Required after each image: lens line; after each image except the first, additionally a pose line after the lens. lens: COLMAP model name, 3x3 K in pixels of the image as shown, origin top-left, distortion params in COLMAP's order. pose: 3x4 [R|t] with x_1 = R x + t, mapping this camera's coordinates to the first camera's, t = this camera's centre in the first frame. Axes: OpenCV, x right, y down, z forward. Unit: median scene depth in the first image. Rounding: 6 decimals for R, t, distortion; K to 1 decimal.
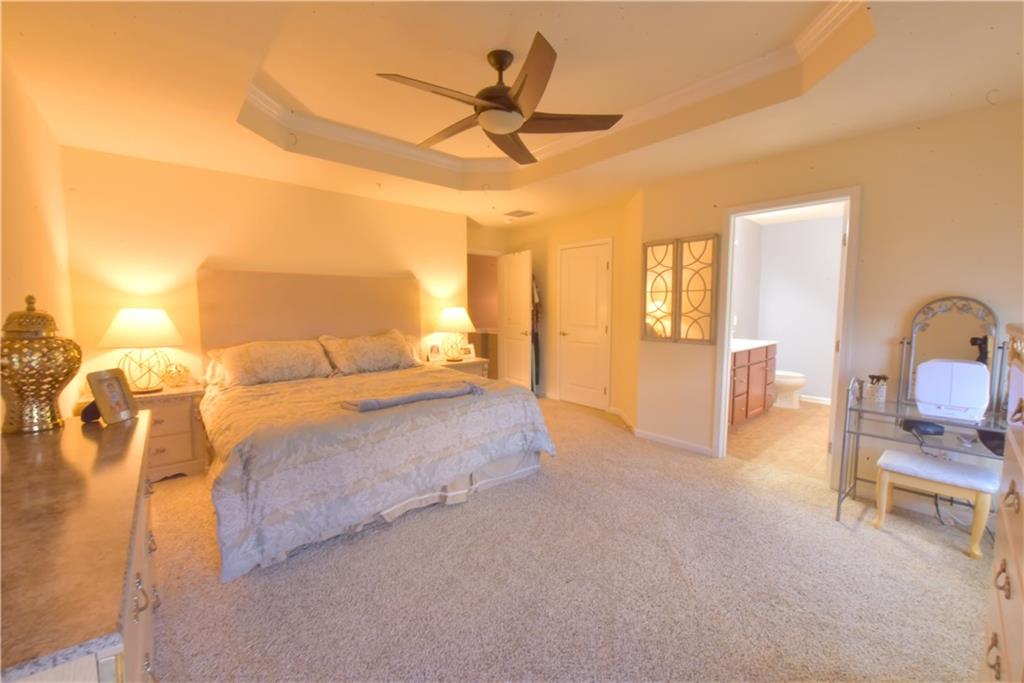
lens RADIAL K [[404.2, 0, 515.8], [0, 404.2, 339.8], [0, 0, 1]] dist [-0.017384, -0.001572]
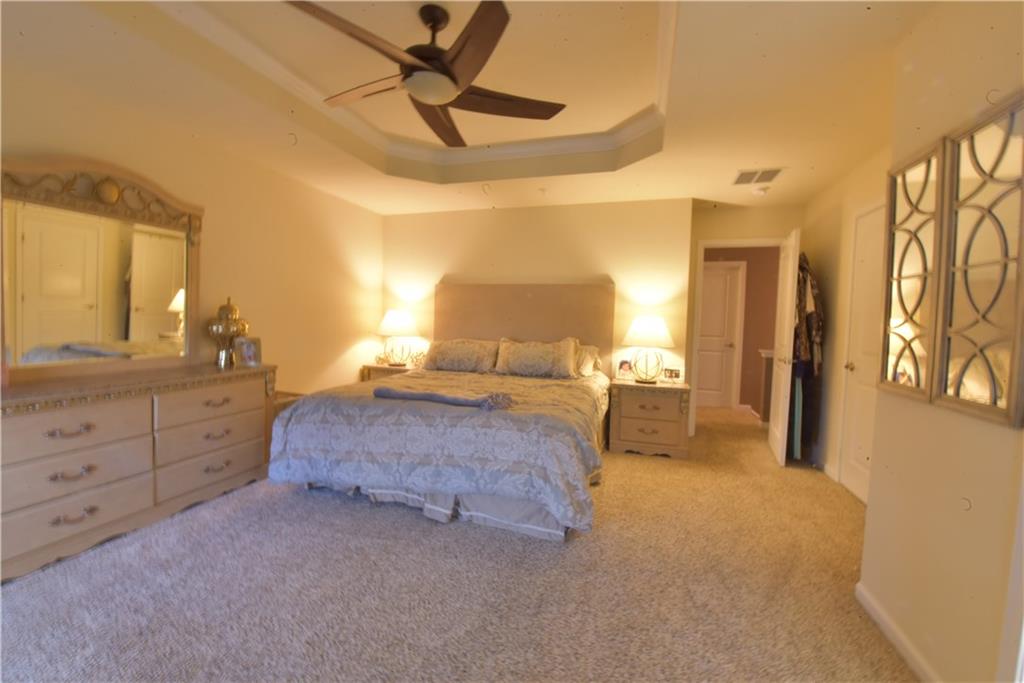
lens RADIAL K [[404.2, 0, 513.3], [0, 404.2, 338.1], [0, 0, 1]] dist [-0.017384, -0.001572]
pose [[0.522412, 0.056038, -0.850850, 0.533176], [-0.094598, 0.995487, 0.007482, -0.022664], [0.847430, 0.076580, 0.525356, 0.480993]]
